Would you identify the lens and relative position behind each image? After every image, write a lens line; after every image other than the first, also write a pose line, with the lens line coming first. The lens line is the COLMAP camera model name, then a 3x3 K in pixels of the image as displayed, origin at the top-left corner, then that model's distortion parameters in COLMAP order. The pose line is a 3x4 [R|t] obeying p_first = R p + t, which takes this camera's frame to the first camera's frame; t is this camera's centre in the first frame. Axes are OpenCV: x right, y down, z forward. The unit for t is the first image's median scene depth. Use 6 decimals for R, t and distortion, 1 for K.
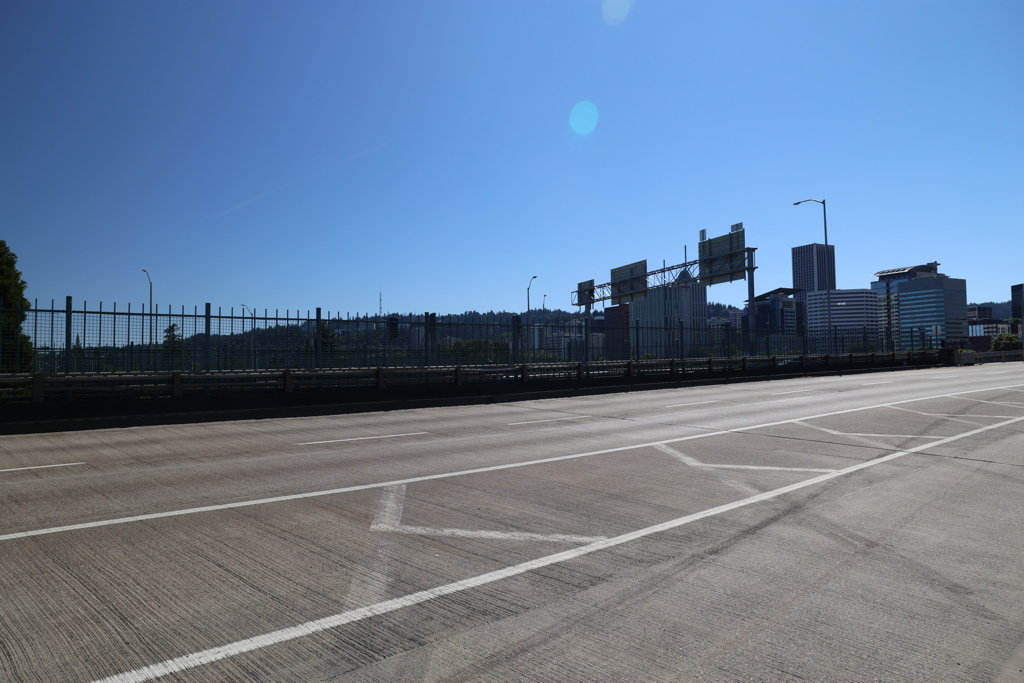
lens RADIAL K [[693.9, 0, 515.0], [0, 693.9, 341.8], [0, 0, 1]] dist [-0.114033, 0.094610]
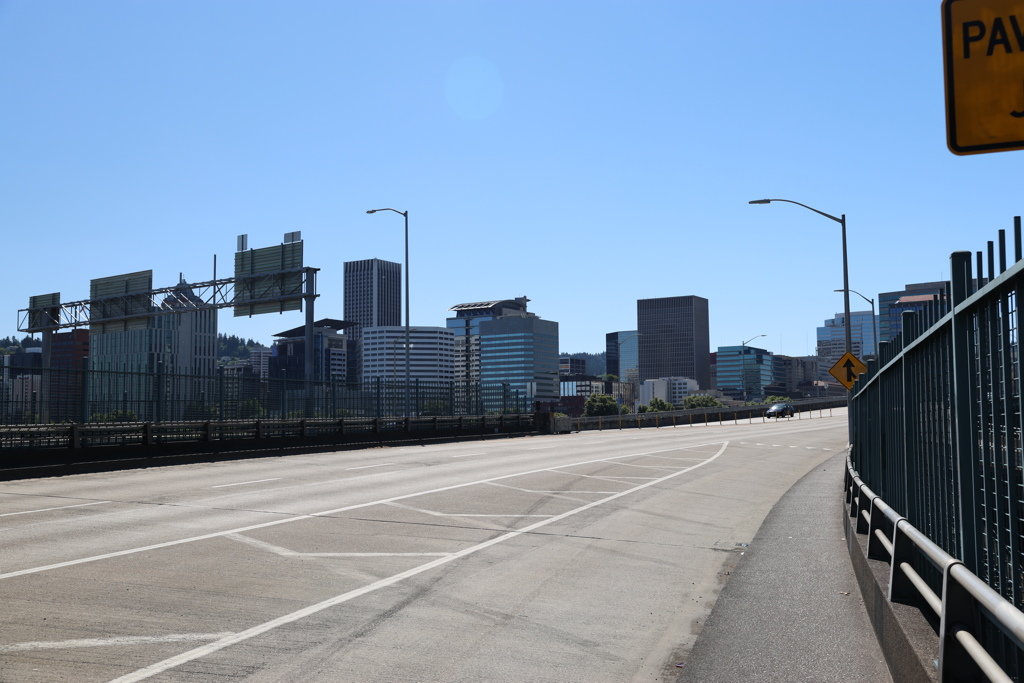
lens RADIAL K [[1048.5, 0, 514.2], [0, 1048.5, 342.9], [0, 0, 1]] dist [0.013907, 0.031278]
pose [[0.851520, 0.051522, 0.521785, -0.085292], [-0.026098, 0.998092, -0.055963, -0.002850], [-0.523673, 0.034036, 0.851239, -0.095770]]
